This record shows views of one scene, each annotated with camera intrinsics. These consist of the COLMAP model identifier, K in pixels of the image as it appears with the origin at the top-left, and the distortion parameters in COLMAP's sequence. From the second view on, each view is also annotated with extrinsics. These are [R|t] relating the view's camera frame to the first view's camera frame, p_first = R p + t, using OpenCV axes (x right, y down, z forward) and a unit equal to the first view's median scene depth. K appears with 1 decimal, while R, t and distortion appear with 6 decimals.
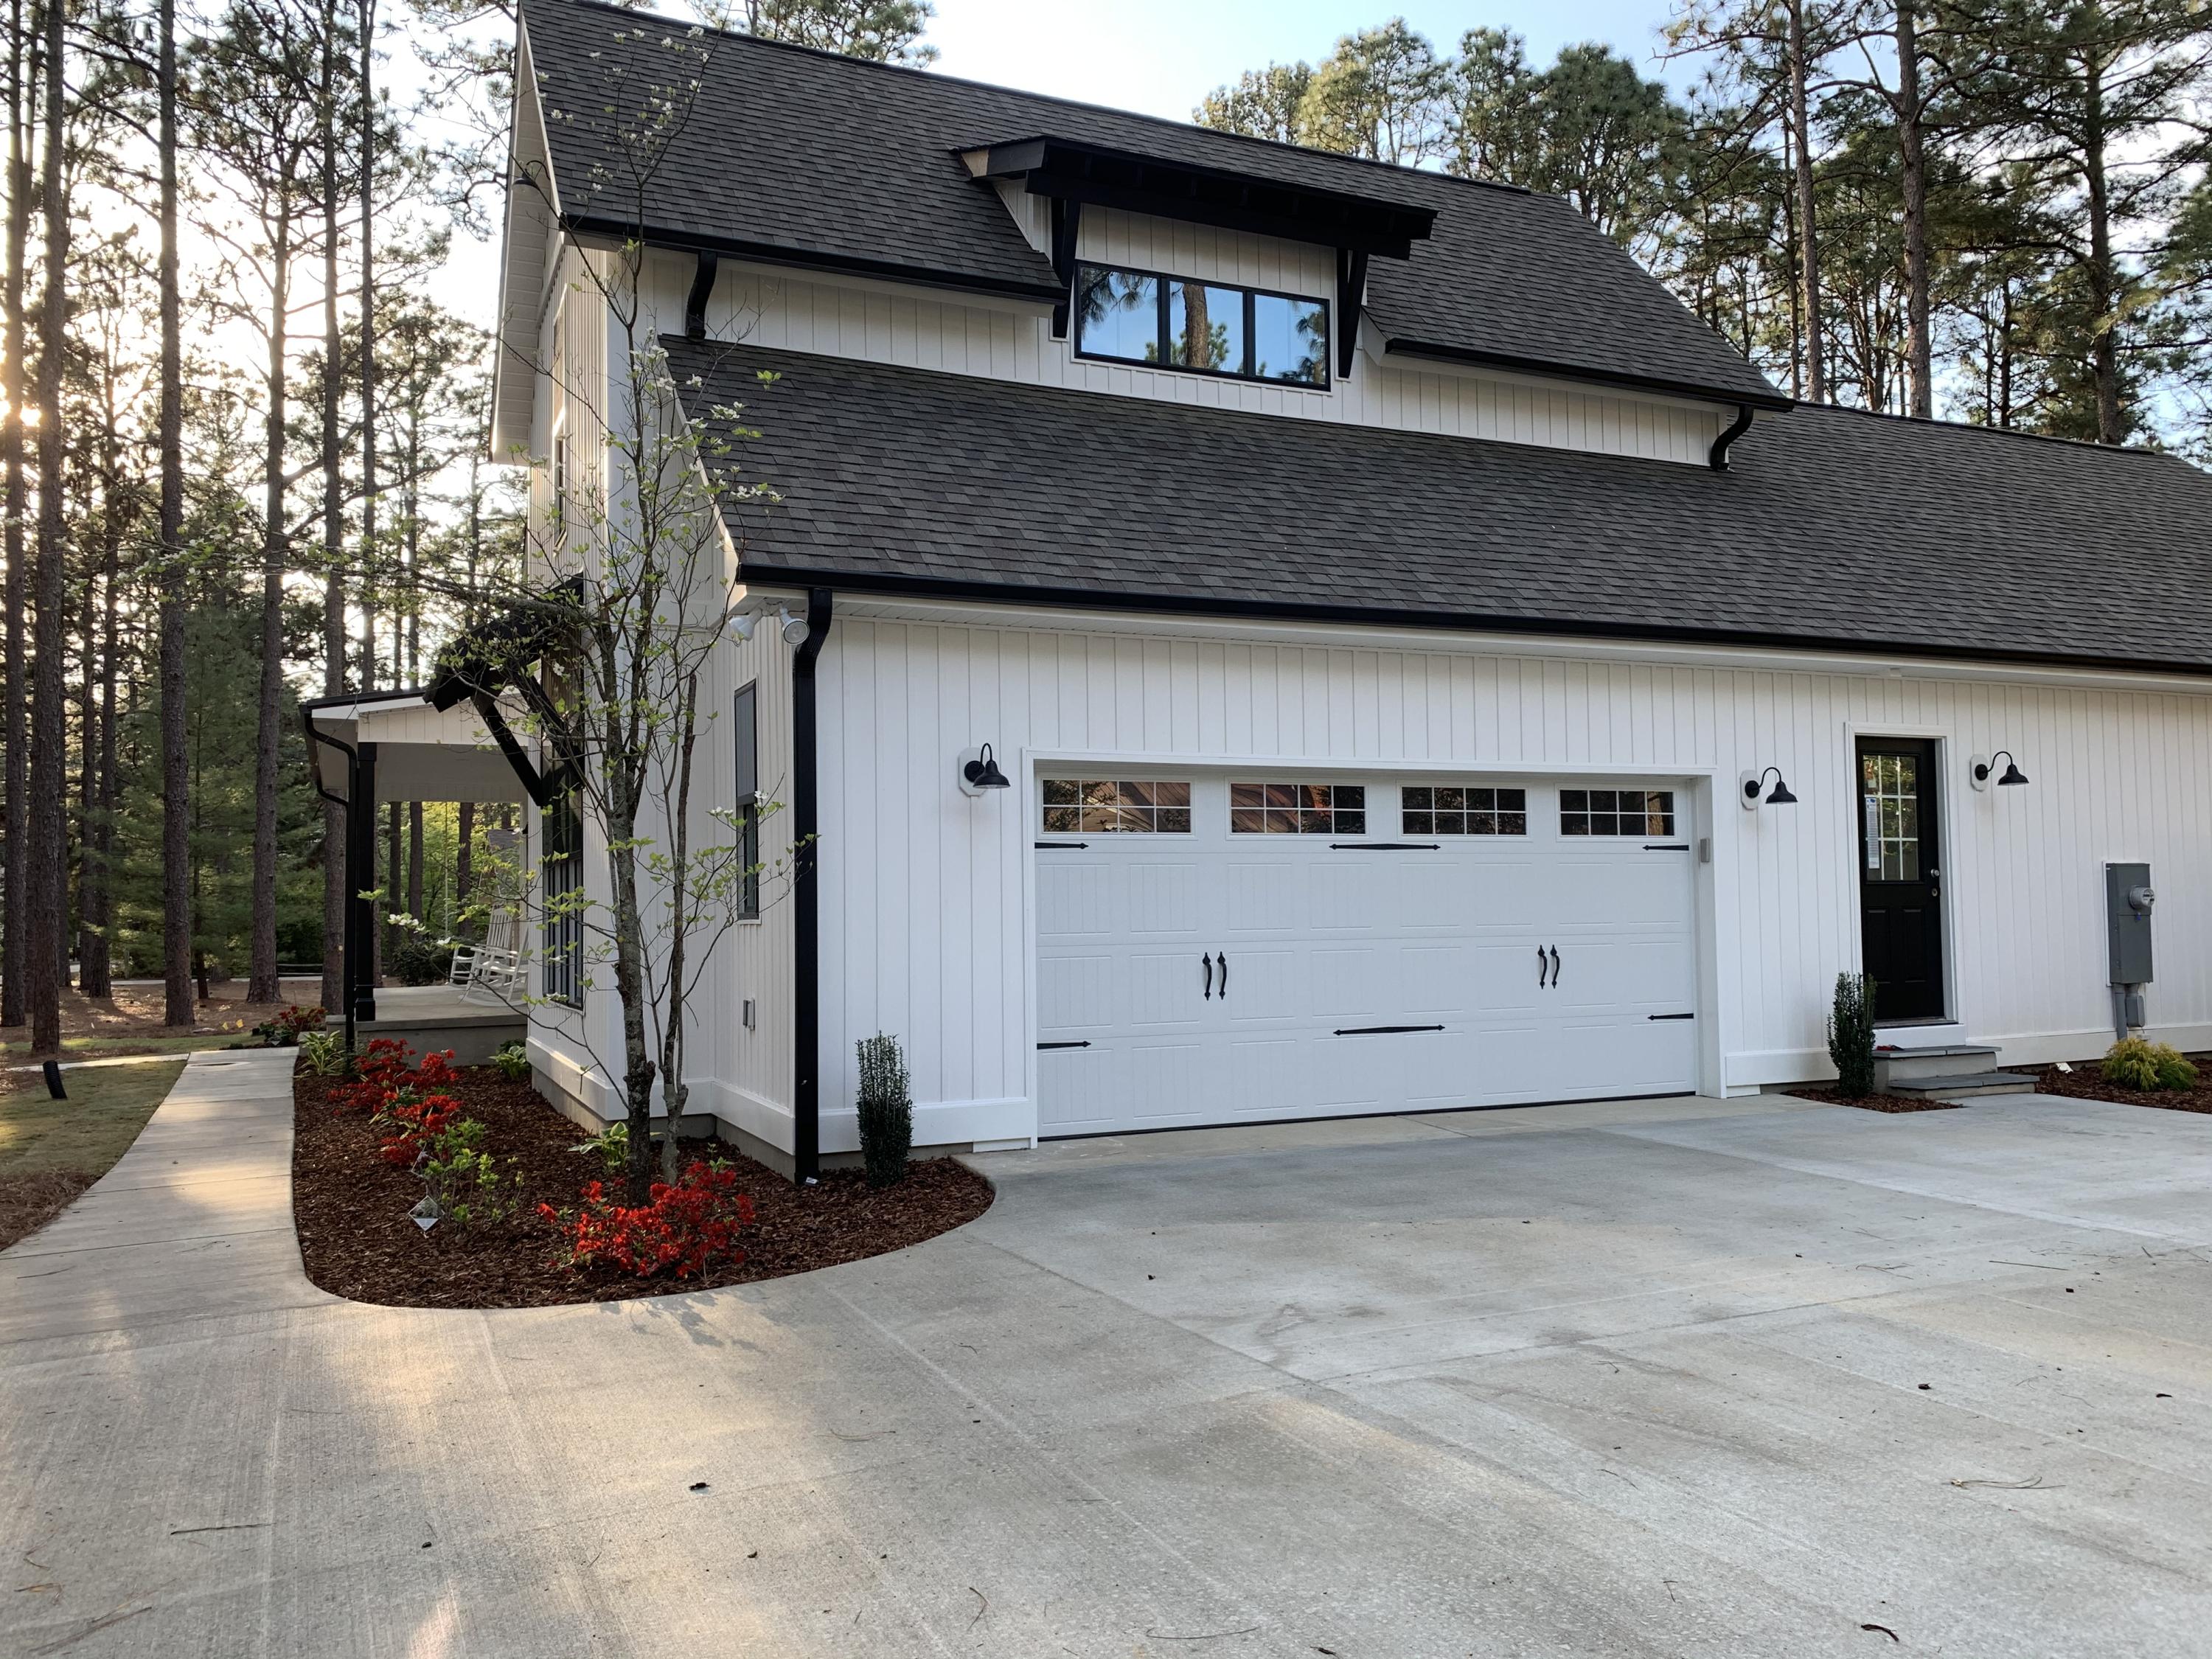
lens RADIAL K [[1693.1, 0, 1106.0], [0, 1693.1, 829.5], [0, 0, 1]] dist [0.019725, -0.002703]
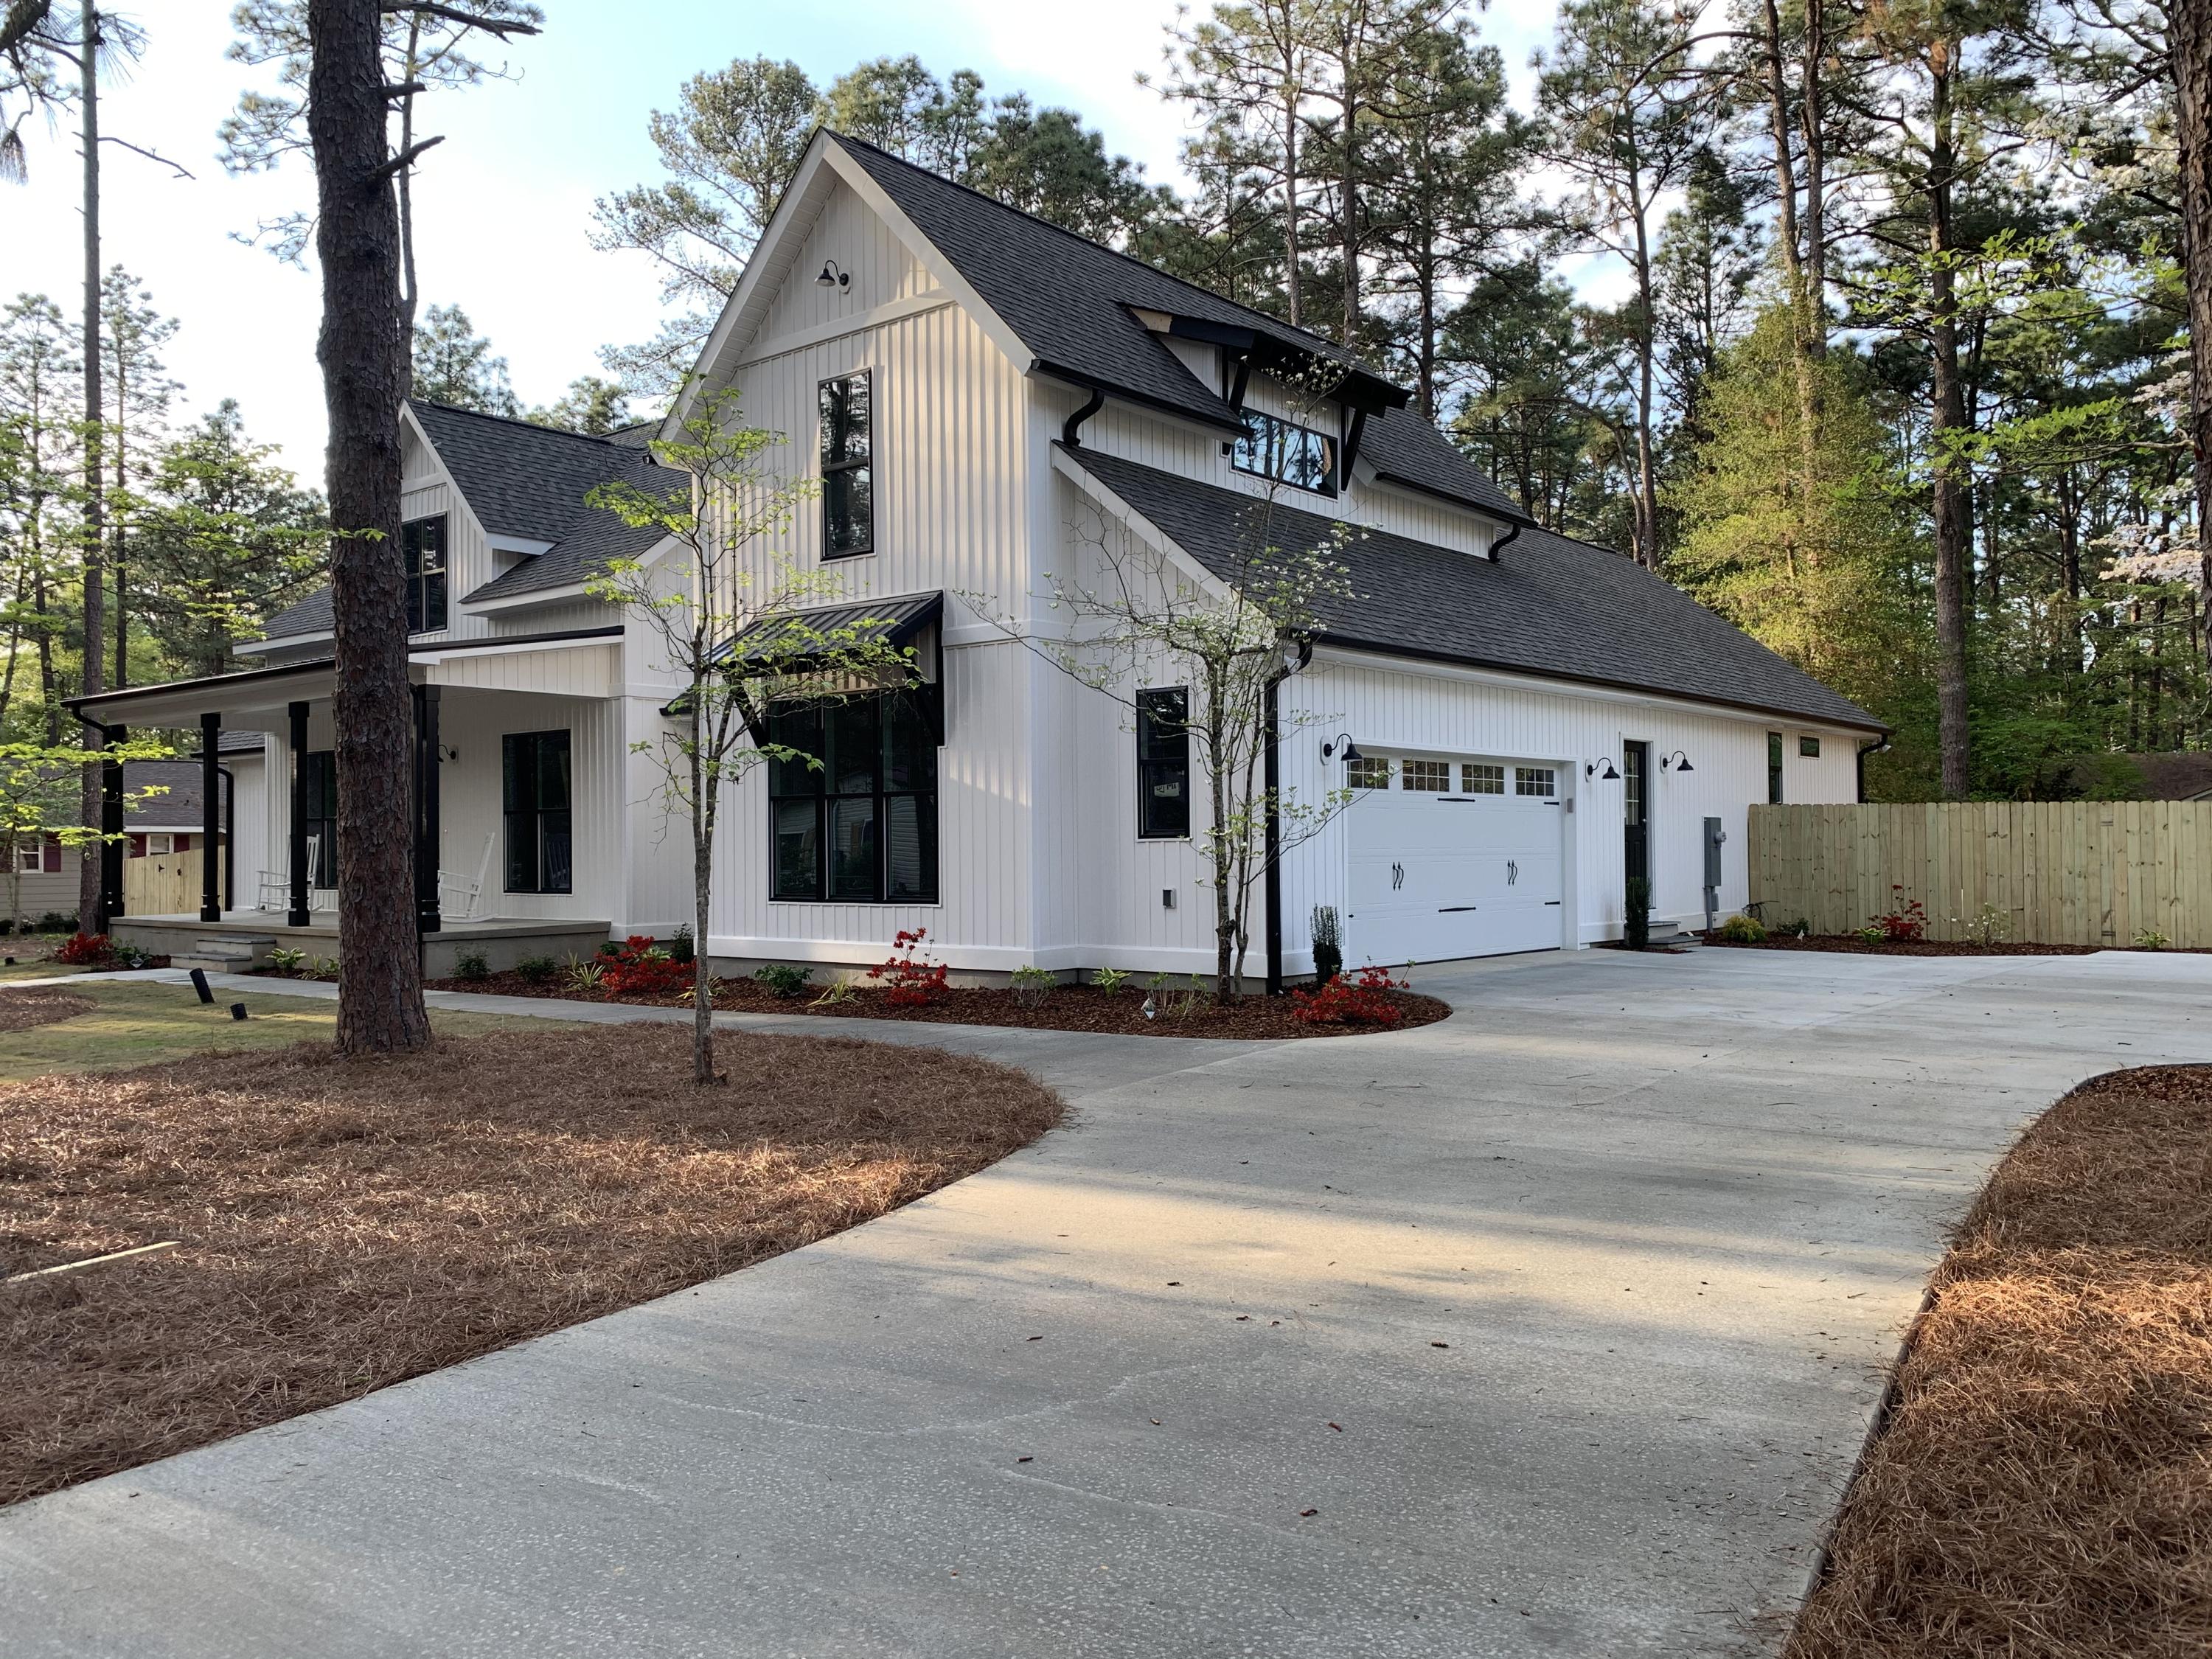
lens RADIAL K [[1693.1, 0, 1106.0], [0, 1693.1, 829.5], [0, 0, 1]] dist [0.019725, -0.002703]
pose [[0.900348, 0.012251, 0.434997, -0.765791], [-0.025729, 0.999354, 0.025109, 0.005466], [-0.434408, -0.033799, 0.900082, -0.310326]]
